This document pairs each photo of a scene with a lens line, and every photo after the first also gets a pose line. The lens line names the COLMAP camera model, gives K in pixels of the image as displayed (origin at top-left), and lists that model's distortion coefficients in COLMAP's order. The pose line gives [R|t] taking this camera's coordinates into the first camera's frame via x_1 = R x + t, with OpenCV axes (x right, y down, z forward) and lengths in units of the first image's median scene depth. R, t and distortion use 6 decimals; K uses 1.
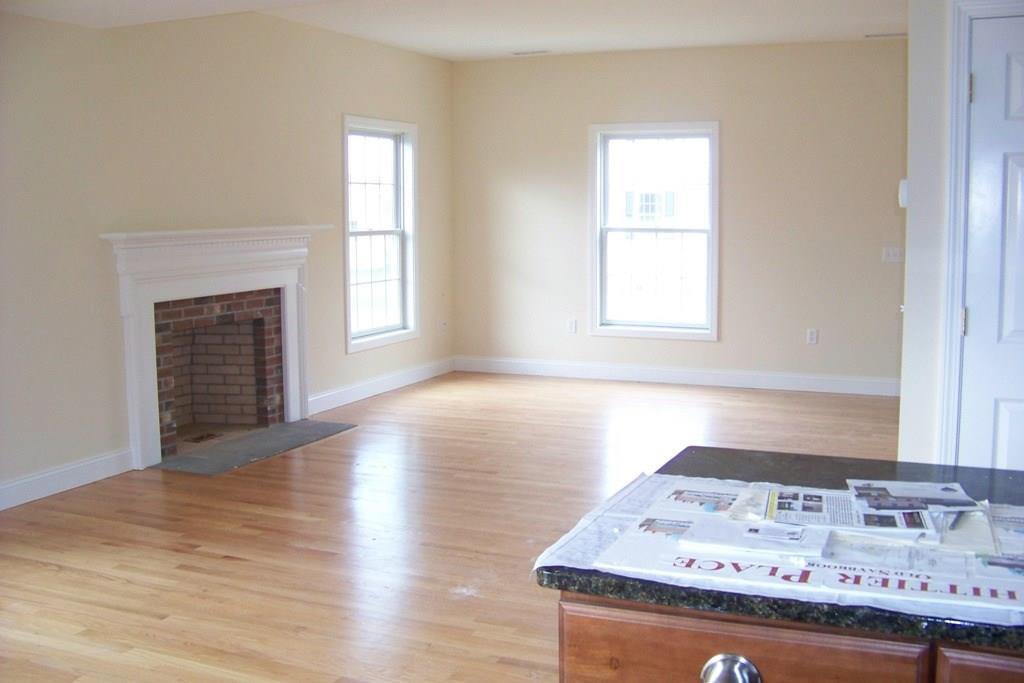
lens RADIAL K [[1082.0, 0, 512.0], [0, 1082.0, 341.5], [0, 0, 1]] dist [-0.160039, 0.012624]
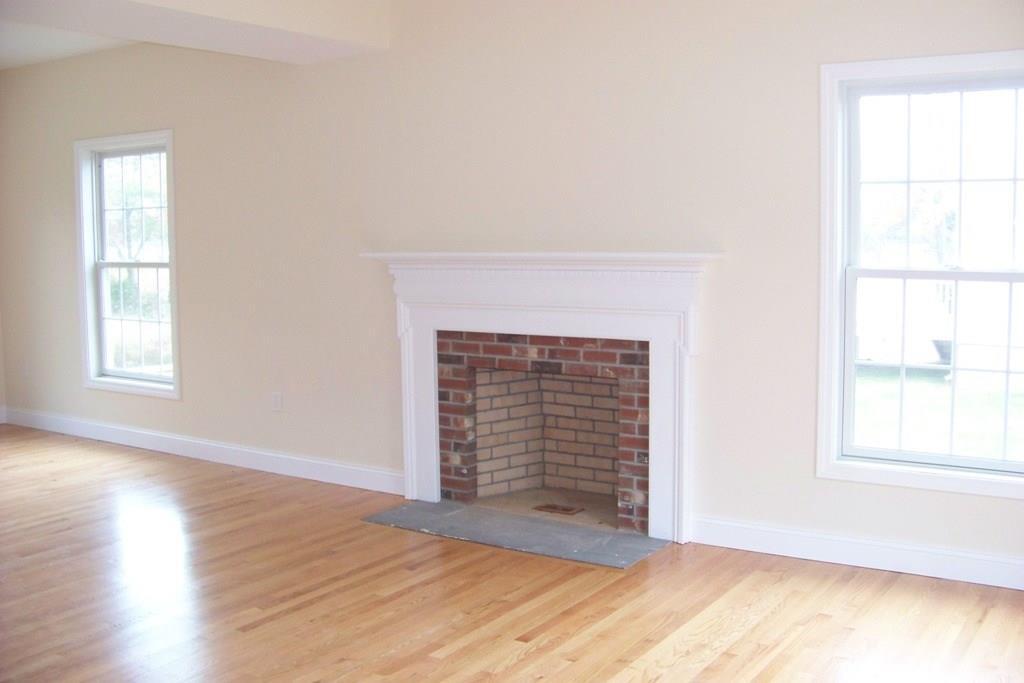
lens RADIAL K [[1082.0, 0, 512.0], [0, 1082.0, 341.5], [0, 0, 1]] dist [-0.160039, 0.012624]
pose [[-0.176712, 0.110306, -0.978062, 0.512459], [-0.107104, 0.985645, 0.130512, -0.140822], [0.978418, 0.127817, -0.162361, 1.100776]]
